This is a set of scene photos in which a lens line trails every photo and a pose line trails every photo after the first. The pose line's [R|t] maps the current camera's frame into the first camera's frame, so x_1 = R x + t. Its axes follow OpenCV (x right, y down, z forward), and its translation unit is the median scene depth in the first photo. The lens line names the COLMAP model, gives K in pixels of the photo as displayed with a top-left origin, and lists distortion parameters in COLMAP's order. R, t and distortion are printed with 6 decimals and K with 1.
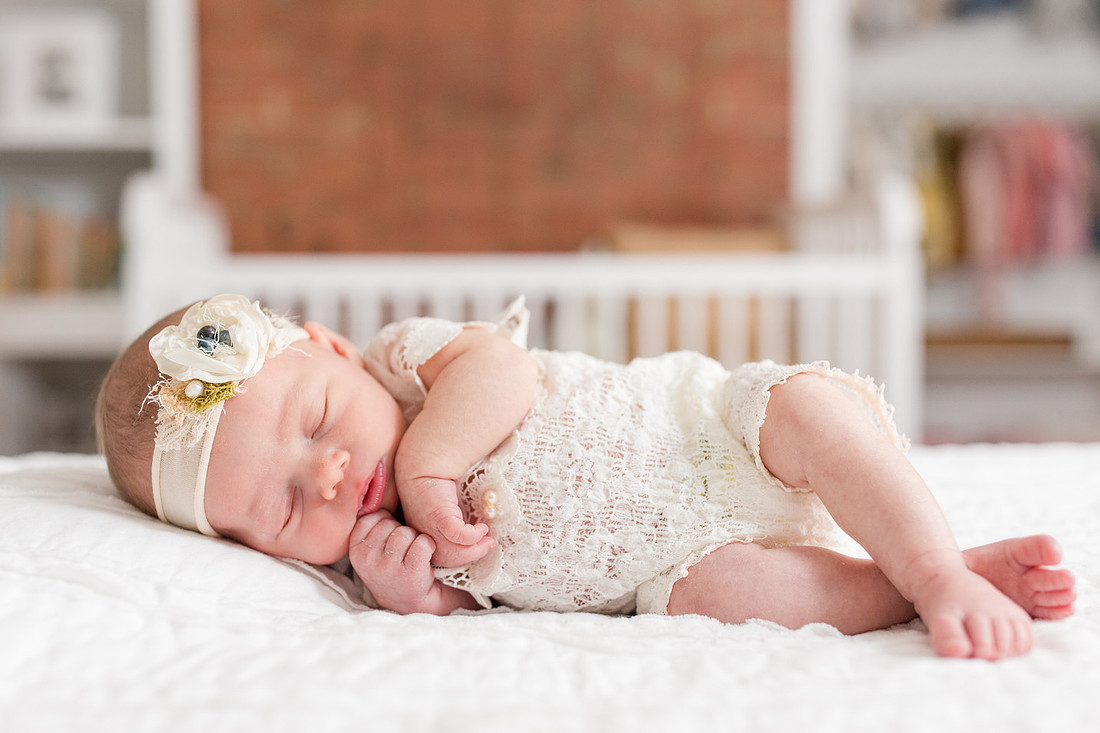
lens RADIAL K [[1097.2, 0, 512.4], [0, 1097.2, 366.8], [0, 0, 1]] dist [0.001459, -0.000200]
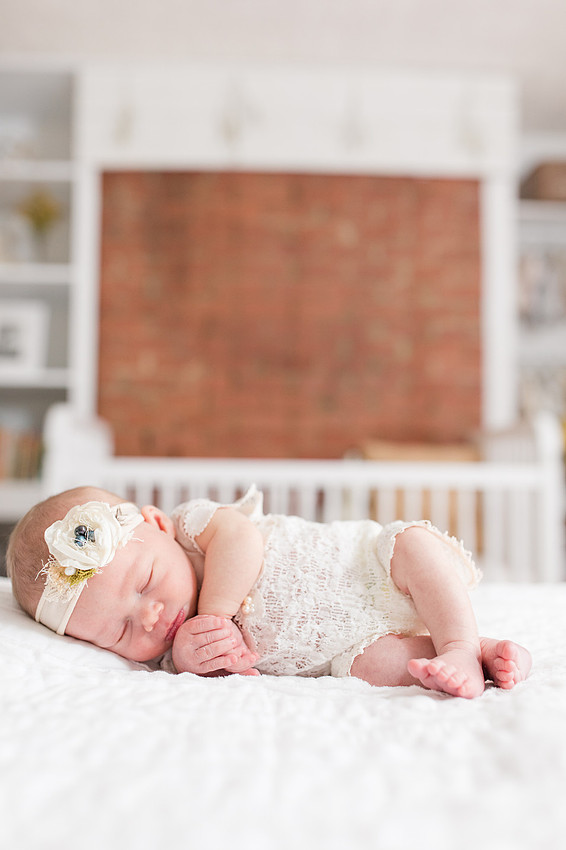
lens RADIAL K [[760.8, 0, 283.6], [0, 760.8, 457.1], [0, 0, 1]] dist [-0.003489, -0.001256]
pose [[0.999193, 0.017084, -0.036356, 0.075944], [-0.020834, 0.994211, -0.105402, 0.020097], [0.034345, 0.106075, 0.993765, -0.194304]]
